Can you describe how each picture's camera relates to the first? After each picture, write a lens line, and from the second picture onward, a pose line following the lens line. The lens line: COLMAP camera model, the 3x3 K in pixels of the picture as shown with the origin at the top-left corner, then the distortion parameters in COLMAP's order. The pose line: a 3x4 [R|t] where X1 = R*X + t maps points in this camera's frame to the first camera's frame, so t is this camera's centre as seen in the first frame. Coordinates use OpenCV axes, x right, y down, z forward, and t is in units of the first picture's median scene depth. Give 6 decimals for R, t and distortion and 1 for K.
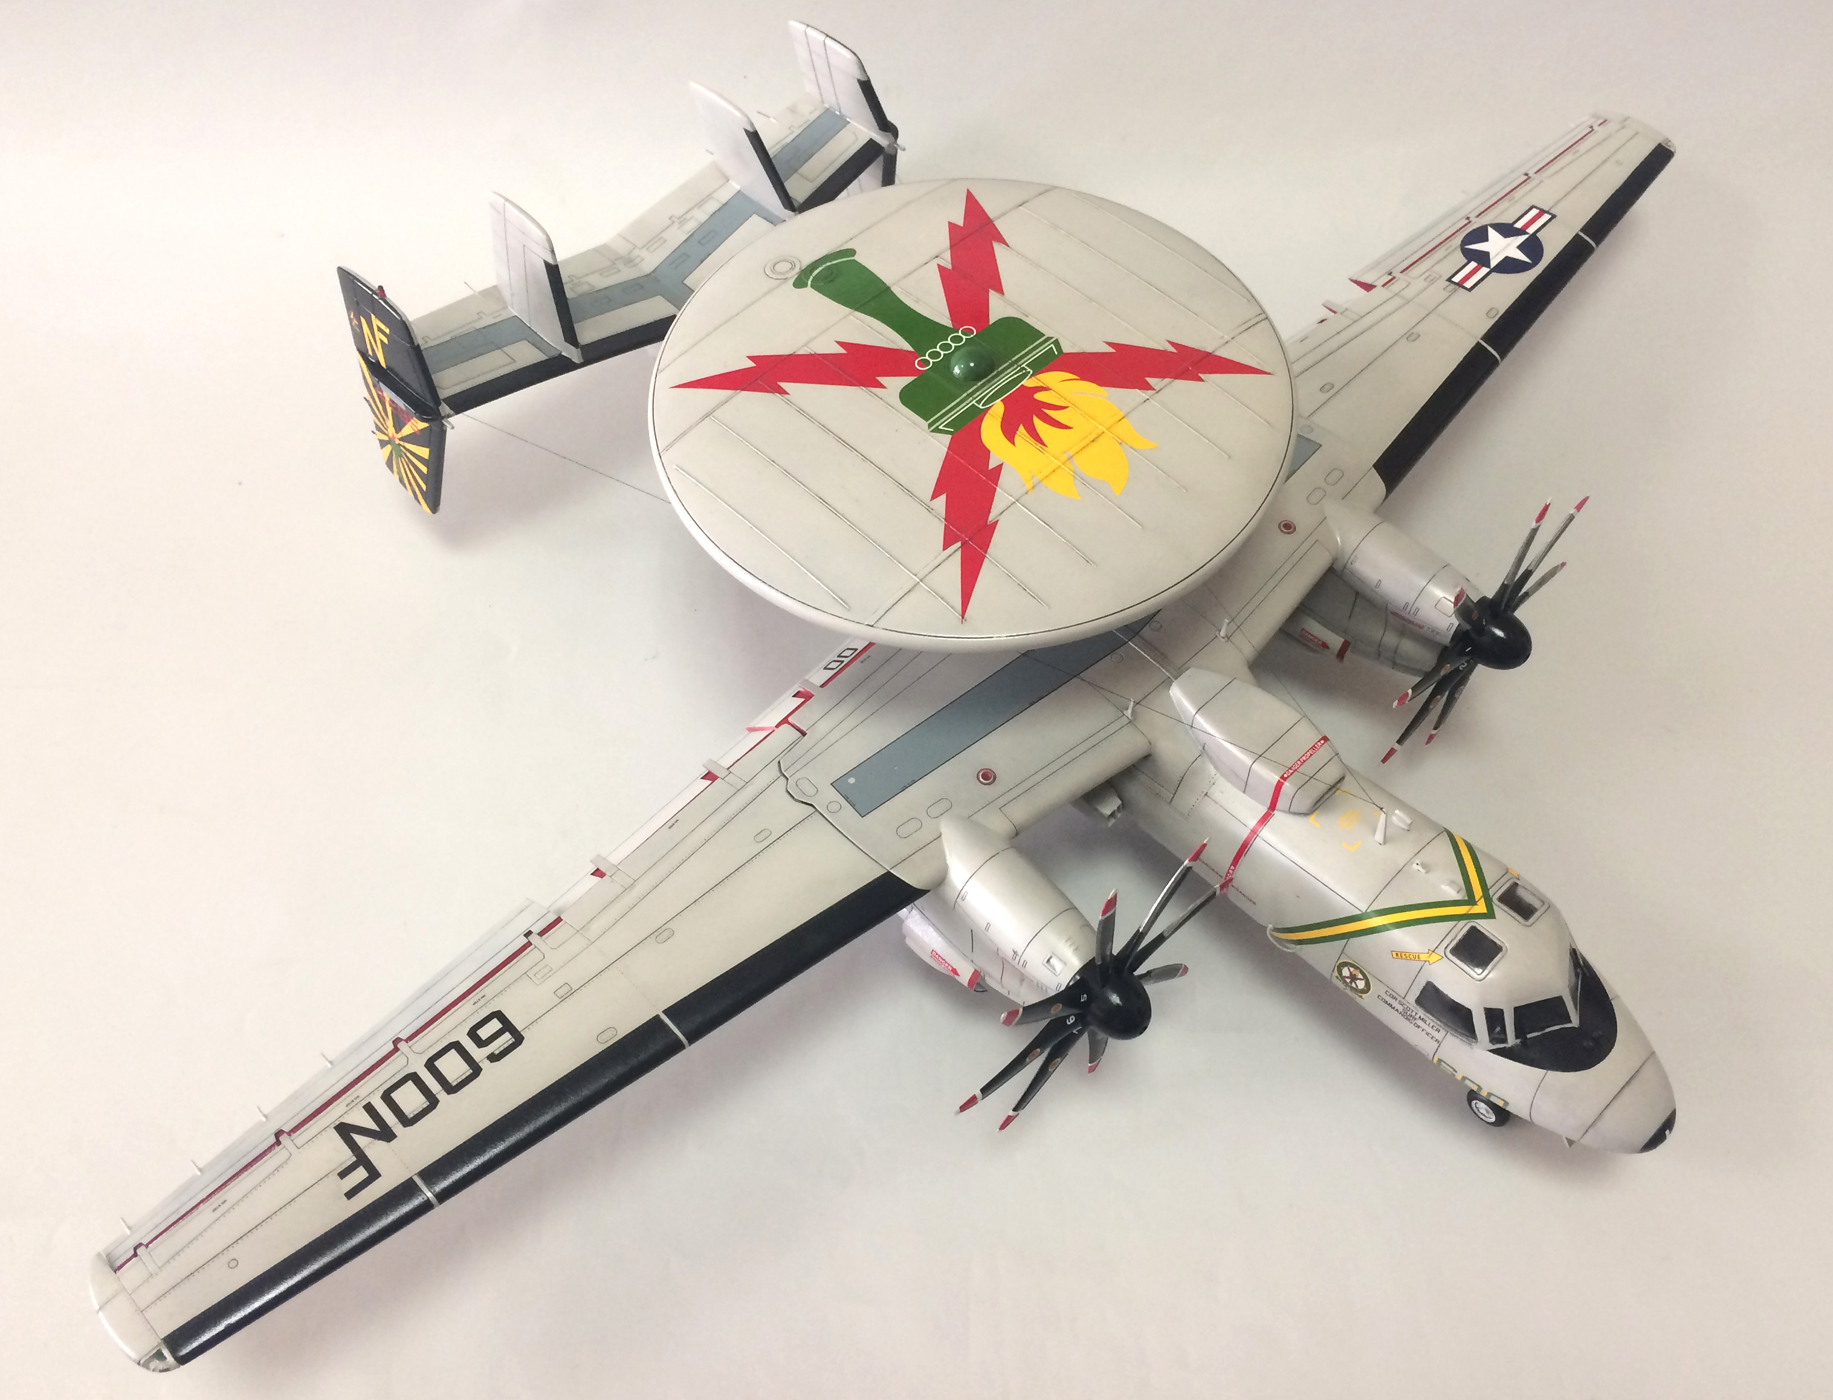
lens RADIAL K [[1690.3, 0, 957.6], [0, 1690.3, 682.3], [0, 0, 1]] dist [0.032058, 0.000000]
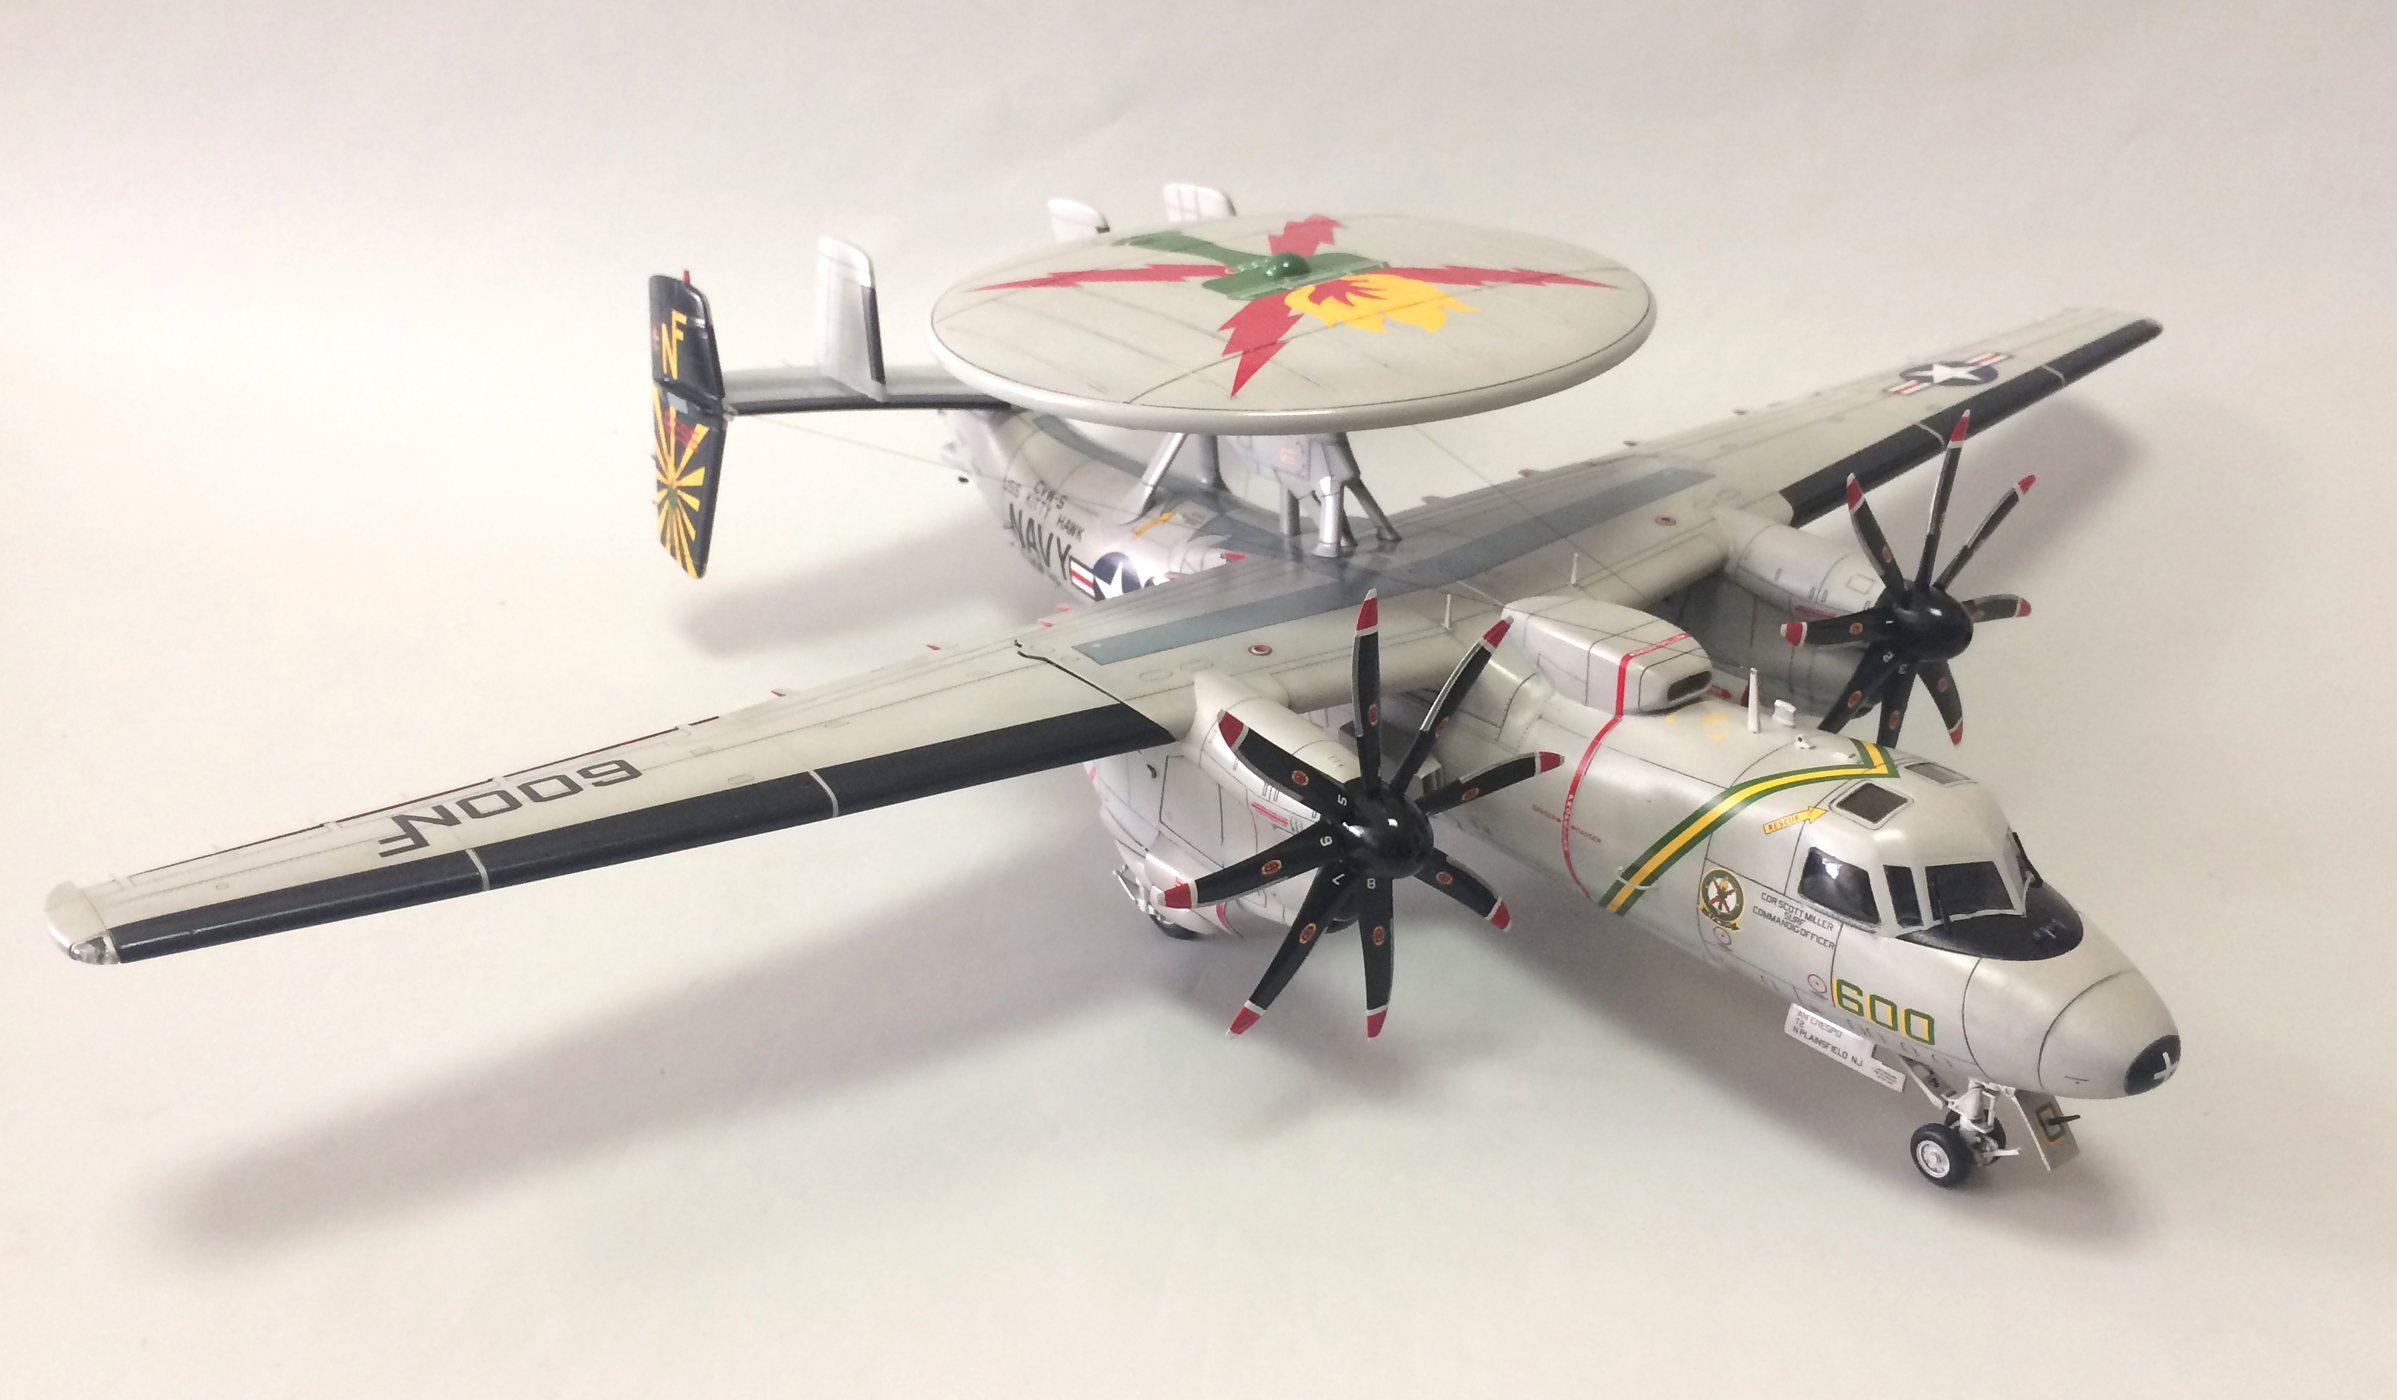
lens RADIAL K [[2159.7, 0, 1201.6], [0, 2159.7, 715.3], [0, 0, 1]] dist [0.038917, 0.029486]
pose [[0.989263, 0.039333, -0.140751, 0.135998], [-0.101078, 0.879743, -0.464581, 0.566770], [0.105551, 0.473820, 0.874273, 0.098539]]
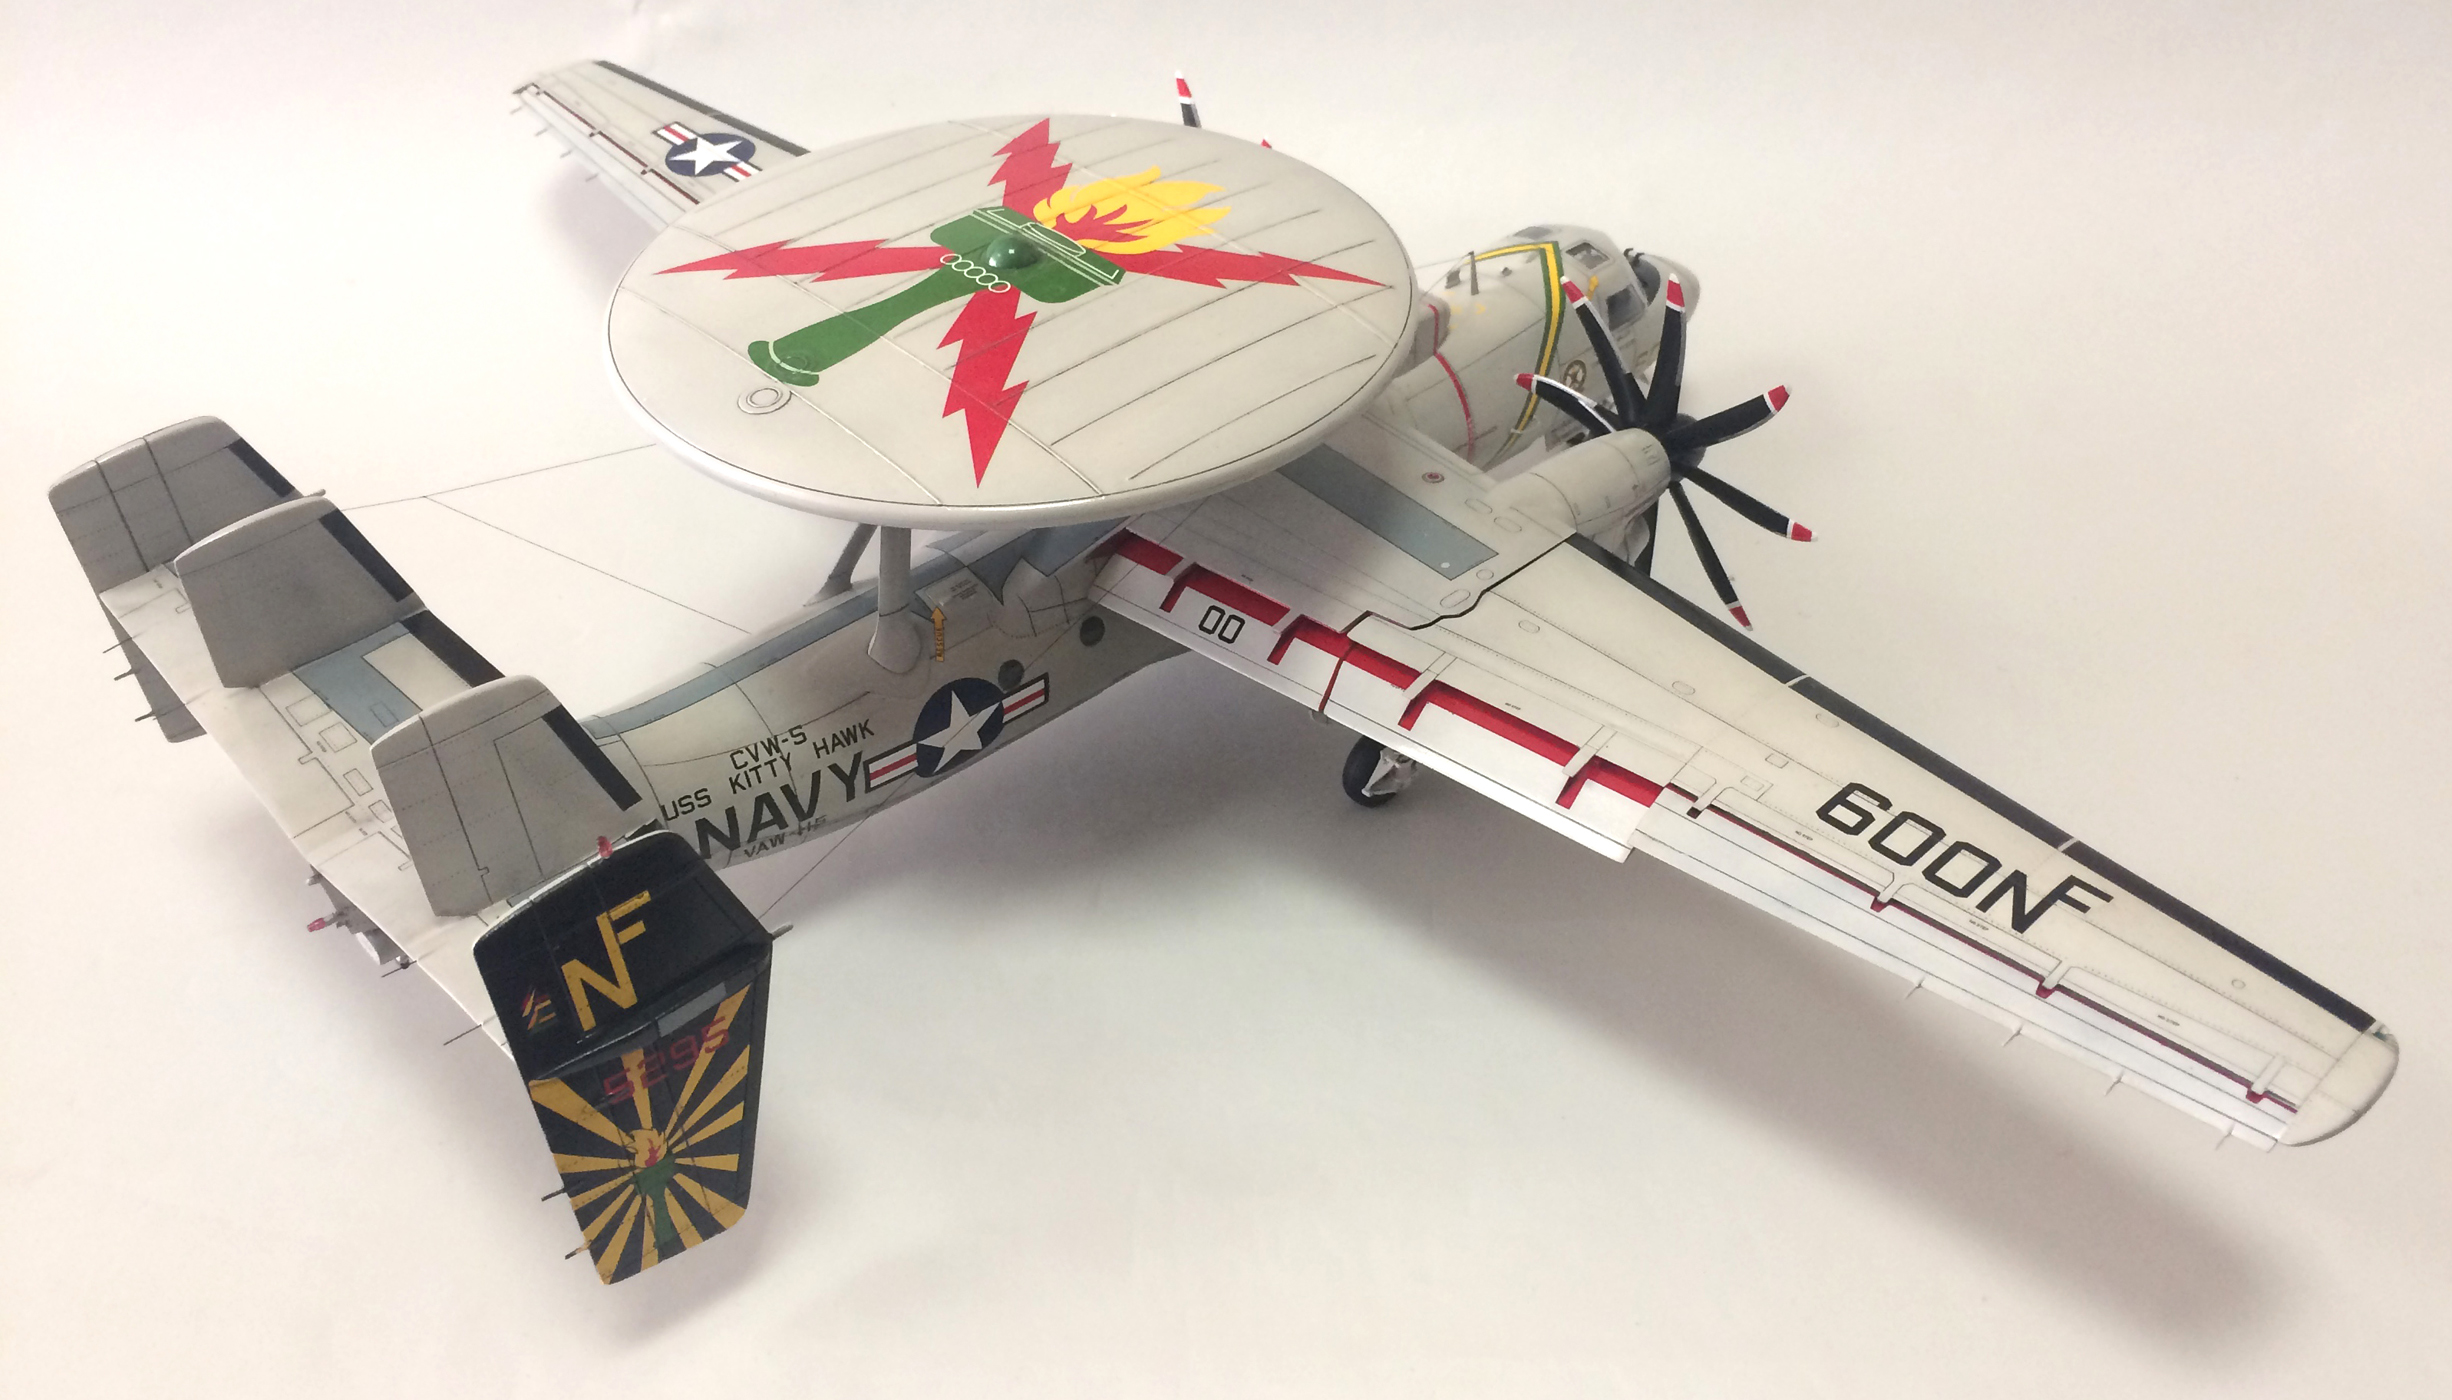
lens RADIAL K [[2117.4, 0, 1233.5], [0, 2117.4, 677.1], [0, 0, 1]] dist [0.034261, 0.008218]
pose [[0.037679, -0.622630, 0.781609, -0.908574], [0.820269, 0.465997, 0.331670, -0.344902], [-0.570735, 0.628633, 0.528282, 0.535655]]
